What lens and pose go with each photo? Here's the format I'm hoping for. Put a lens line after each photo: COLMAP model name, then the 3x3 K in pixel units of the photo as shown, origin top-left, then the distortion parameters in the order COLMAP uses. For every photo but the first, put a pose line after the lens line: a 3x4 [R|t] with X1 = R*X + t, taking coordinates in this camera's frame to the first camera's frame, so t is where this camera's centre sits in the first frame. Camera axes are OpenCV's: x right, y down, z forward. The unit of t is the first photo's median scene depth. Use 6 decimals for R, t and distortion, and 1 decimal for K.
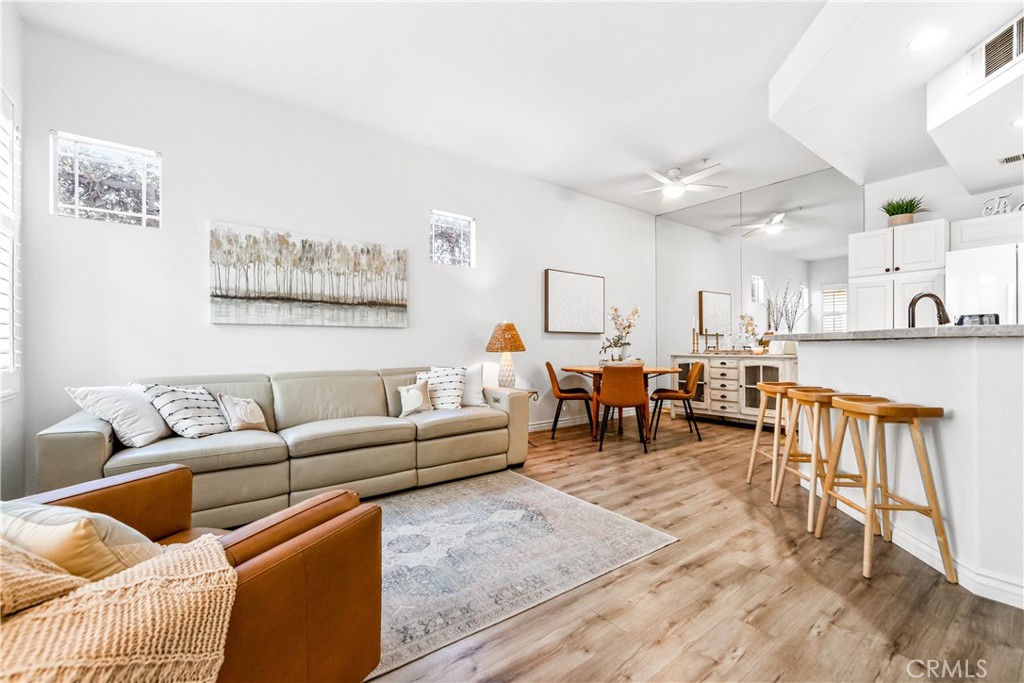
lens RADIAL K [[413.3, 0, 518.8], [0, 413.3, 344.5], [0, 0, 1]] dist [-0.000967, -0.000986]
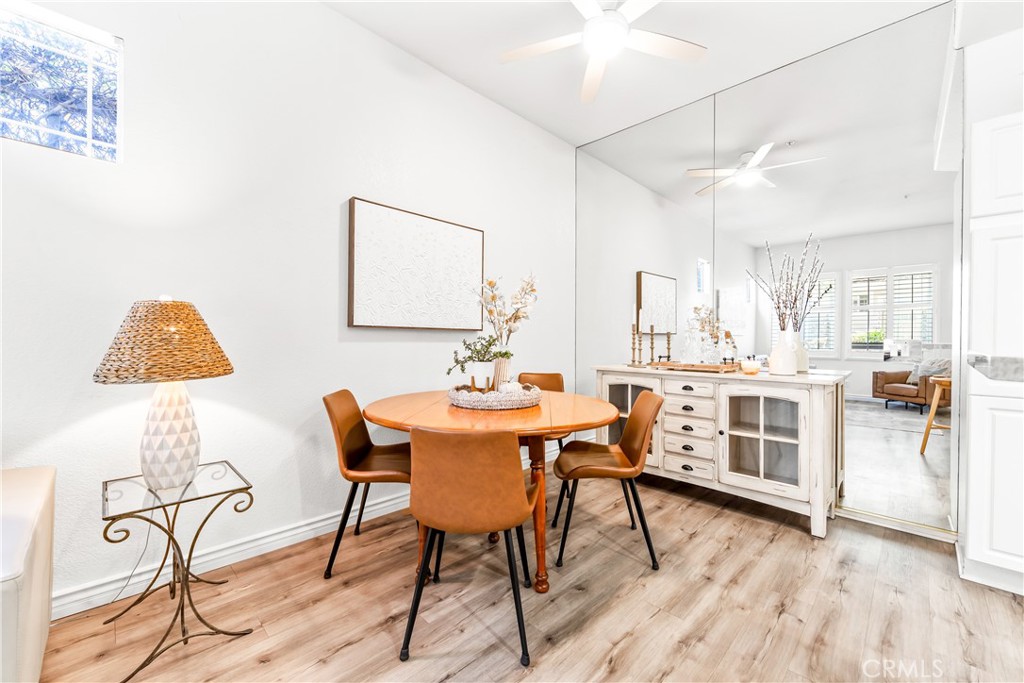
lens RADIAL K [[413.3, 0, 502.7], [0, 413.3, 336.8], [0, 0, 1]] dist [-0.000967, -0.000986]
pose [[0.992226, 0.011483, 0.123922, 0.187604], [-0.011060, 0.999930, -0.004105, -0.018415], [-0.123960, 0.002702, 0.992284, 0.501666]]
